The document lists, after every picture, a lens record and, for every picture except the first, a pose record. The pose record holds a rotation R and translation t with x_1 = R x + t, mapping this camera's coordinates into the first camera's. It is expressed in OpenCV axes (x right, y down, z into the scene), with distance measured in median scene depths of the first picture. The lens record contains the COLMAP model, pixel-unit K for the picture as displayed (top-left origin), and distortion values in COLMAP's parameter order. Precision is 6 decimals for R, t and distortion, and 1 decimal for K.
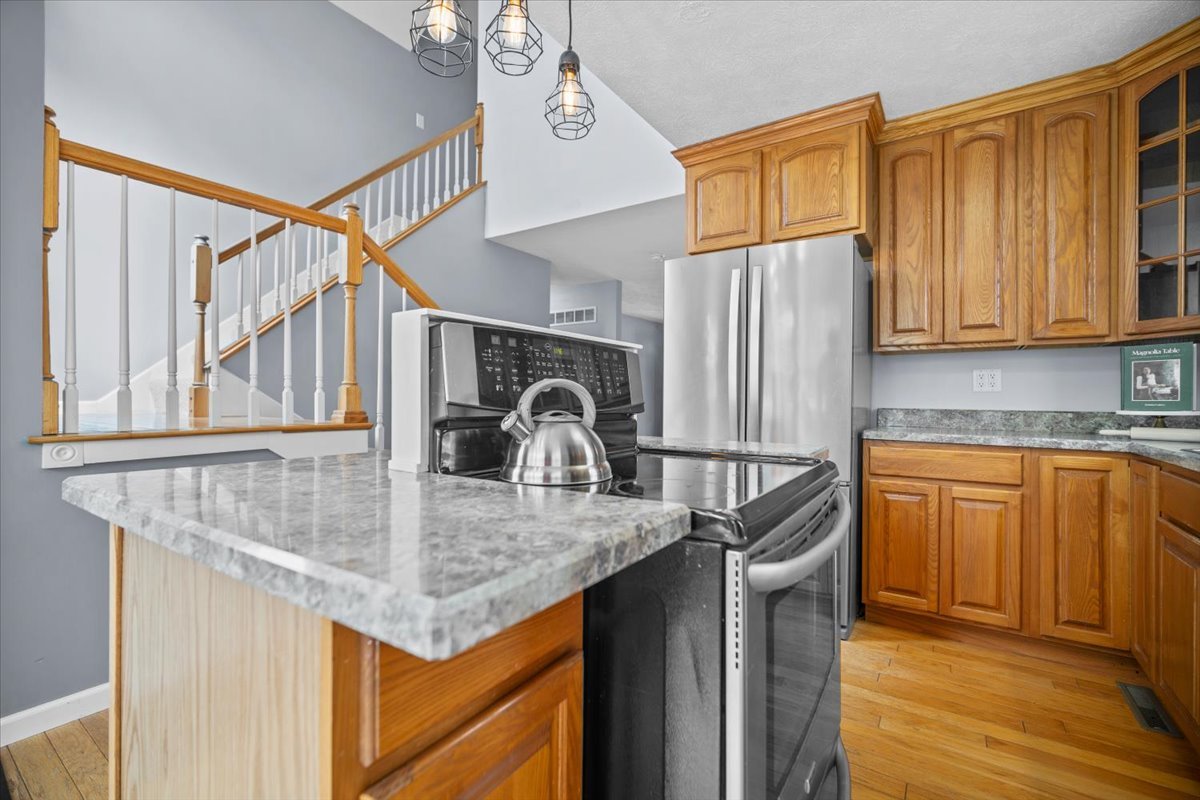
lens RADIAL K [[524.5, 0, 597.0], [0, 524.5, 396.7], [0, 0, 1]] dist [0.000622, -0.000053]
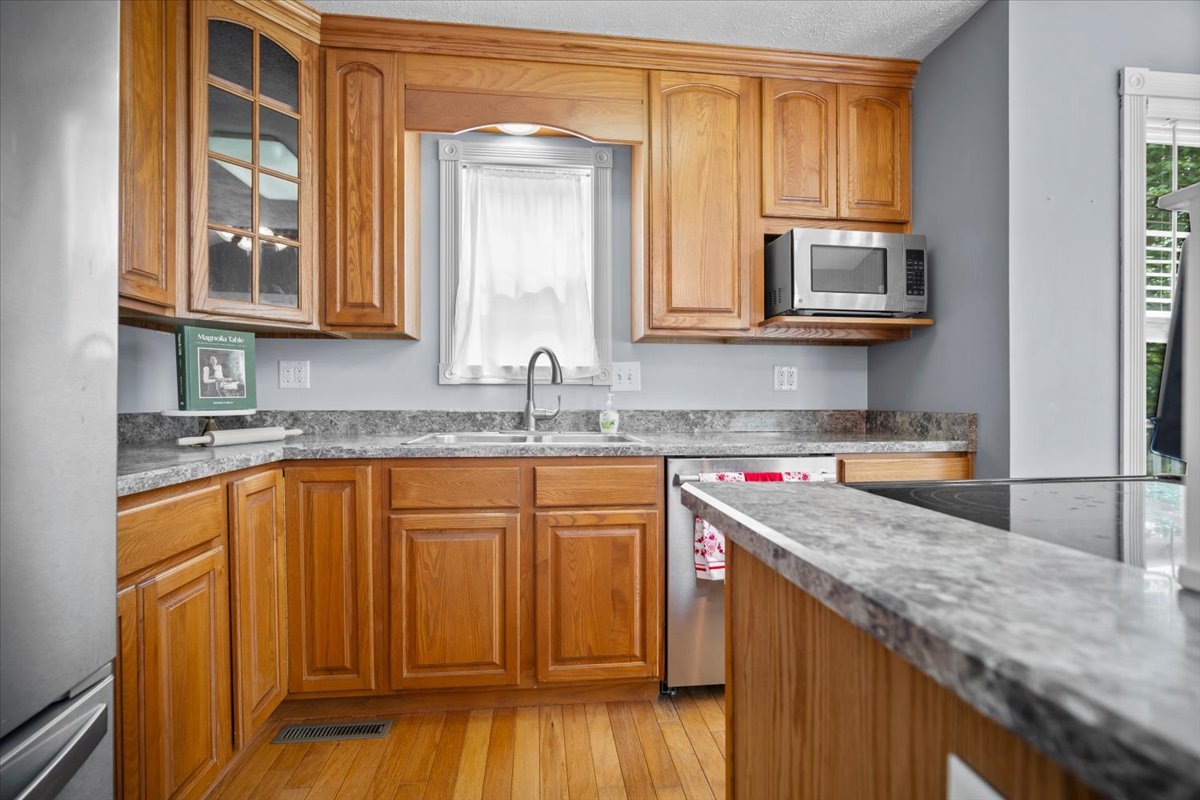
lens RADIAL K [[524.5, 0, 594.8], [0, 524.5, 403.1], [0, 0, 1]] dist [0.000622, -0.000053]
pose [[-0.641572, -0.011766, 0.766972, 0.056918], [-0.003601, 0.999918, 0.012328, 0.003647], [-0.767054, 0.005147, -0.641562, 1.068518]]
